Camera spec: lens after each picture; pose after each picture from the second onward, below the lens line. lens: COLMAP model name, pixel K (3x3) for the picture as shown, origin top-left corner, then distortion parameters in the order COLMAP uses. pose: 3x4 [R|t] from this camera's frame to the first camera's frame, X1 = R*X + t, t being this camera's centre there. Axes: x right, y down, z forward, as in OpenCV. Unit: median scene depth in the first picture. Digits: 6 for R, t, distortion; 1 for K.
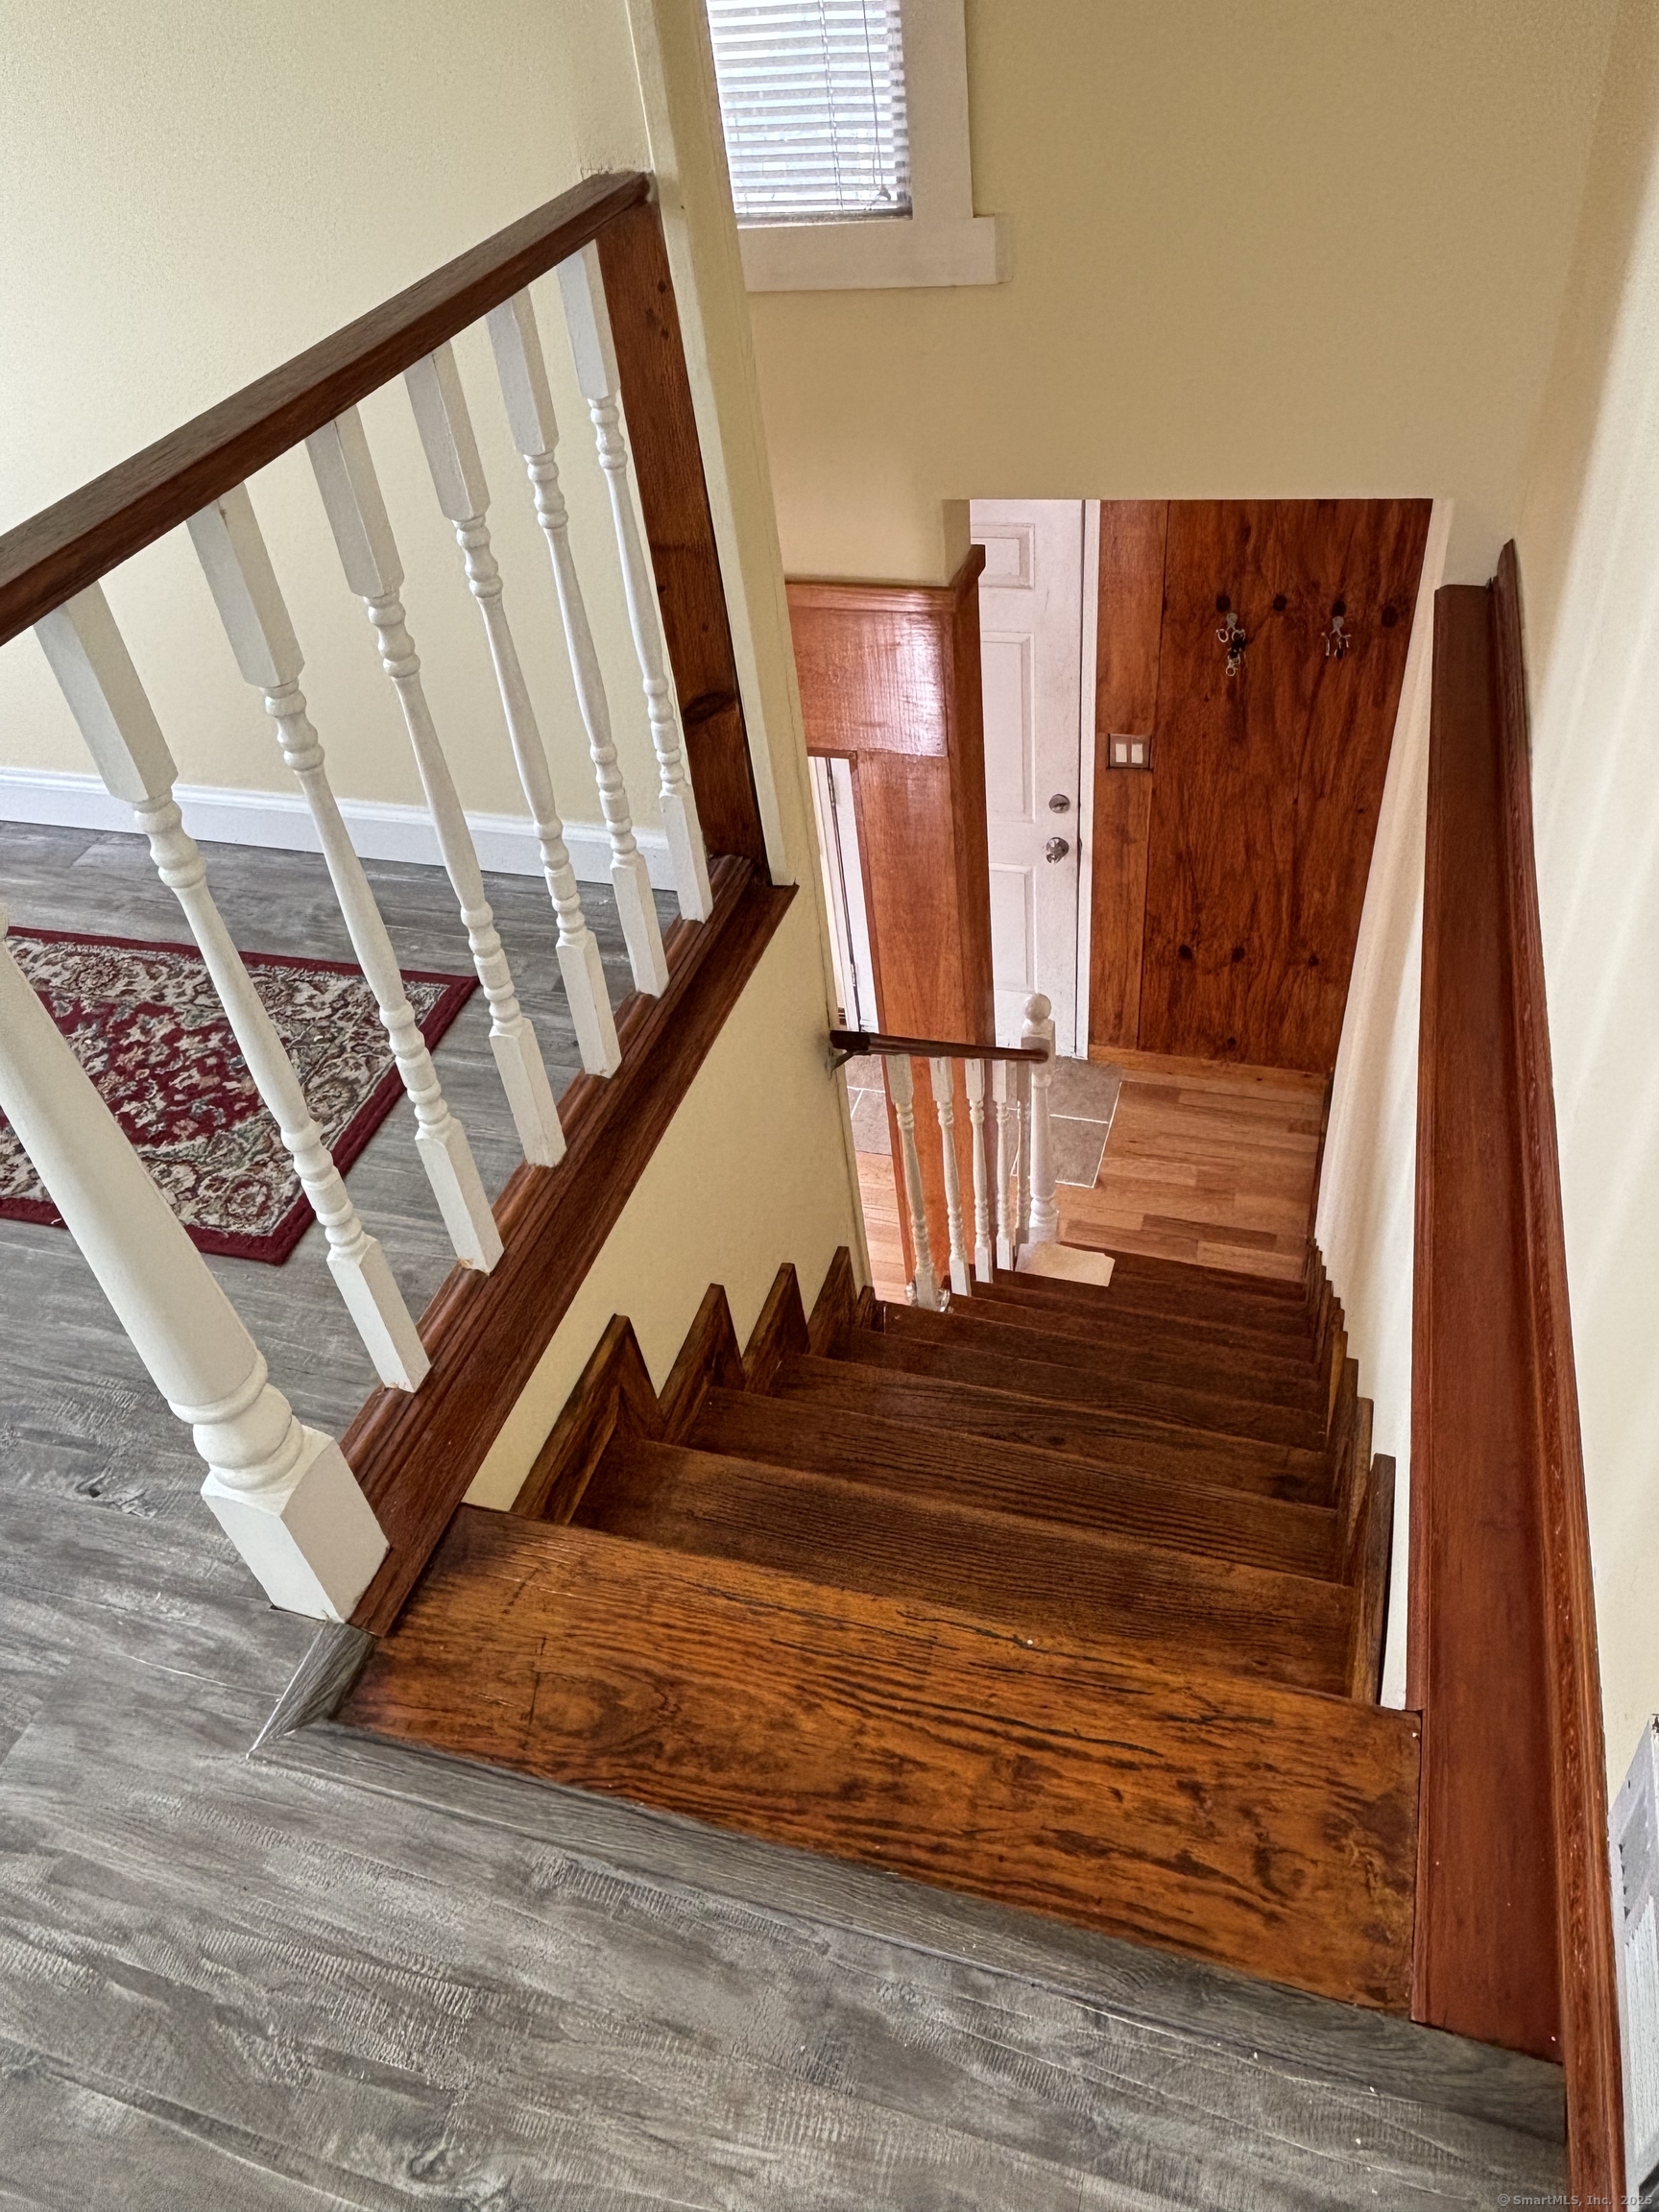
lens RADIAL K [[1511.9, 0, 837.1], [0, 1511.9, 1106.8], [0, 0, 1]] dist [0.039614, -0.056319]
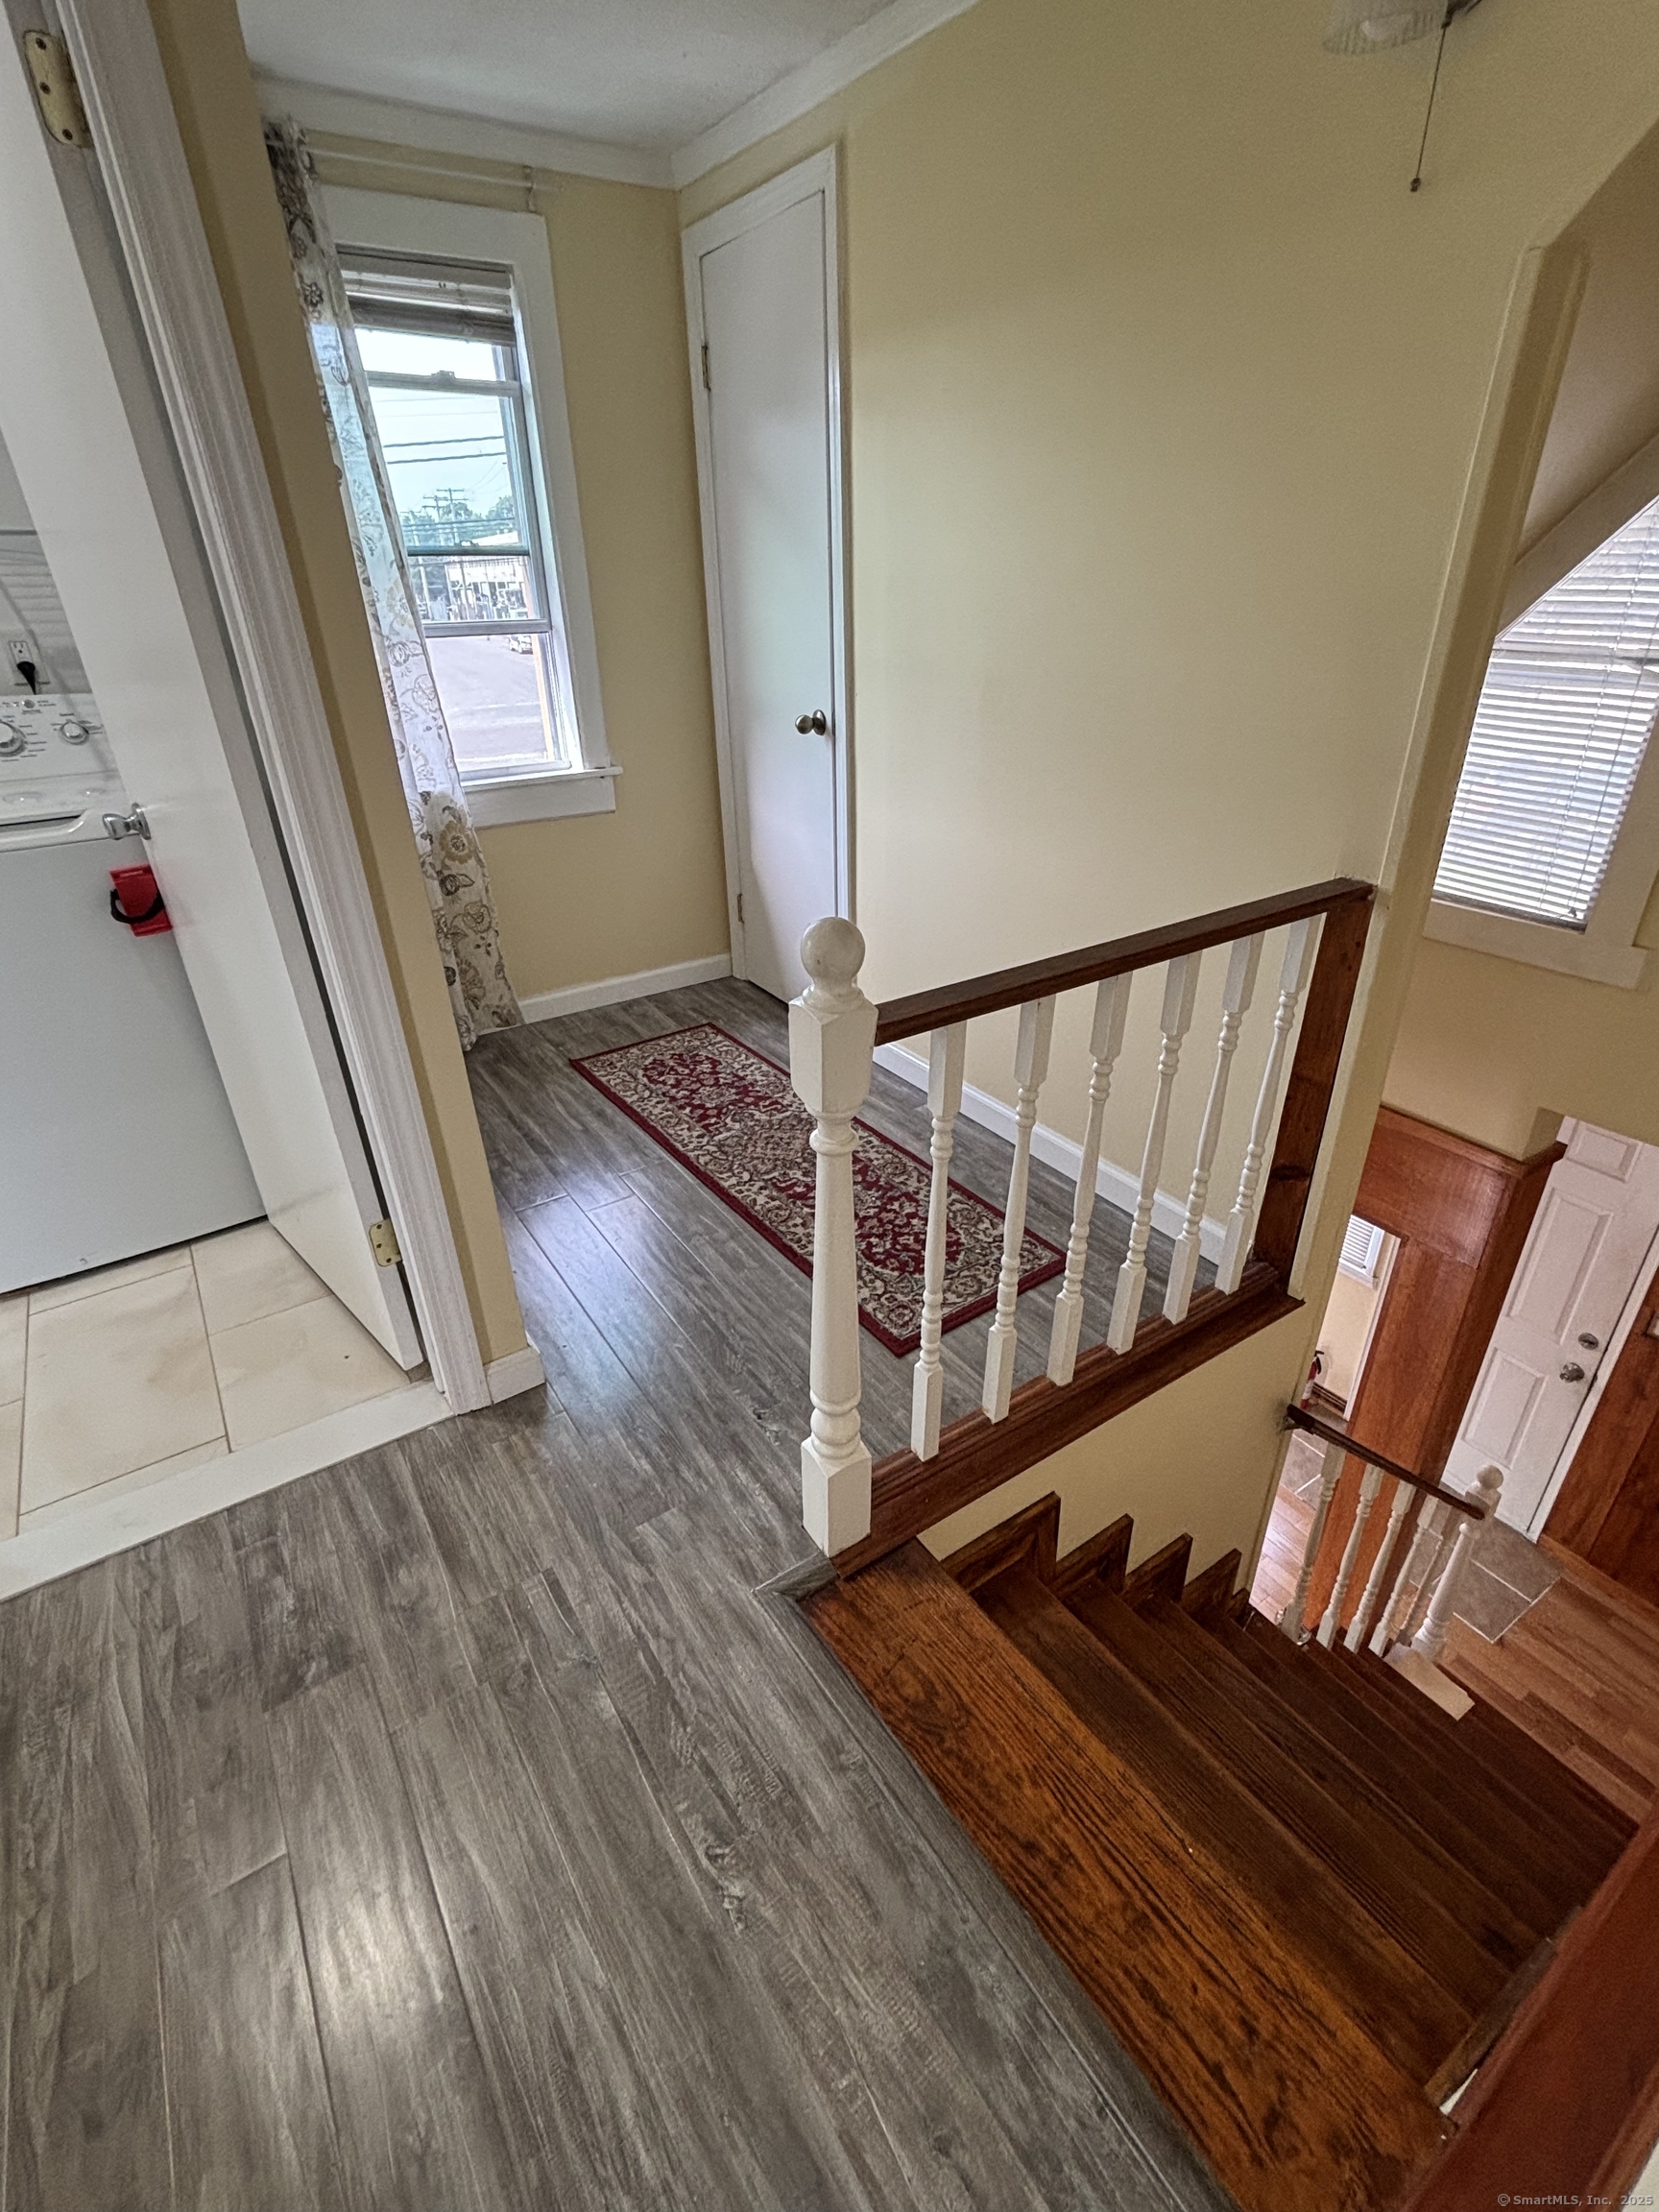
lens RADIAL K [[1032.3, 0, 837.5], [0, 1032.3, 1104.9], [0, 0, 1]] dist [-0.001500, 0.001861]
pose [[0.777027, 0.370339, -0.508998, 0.087796], [-0.473181, 0.876921, -0.084315, -0.020766], [0.415126, 0.306362, 0.856629, -0.159194]]
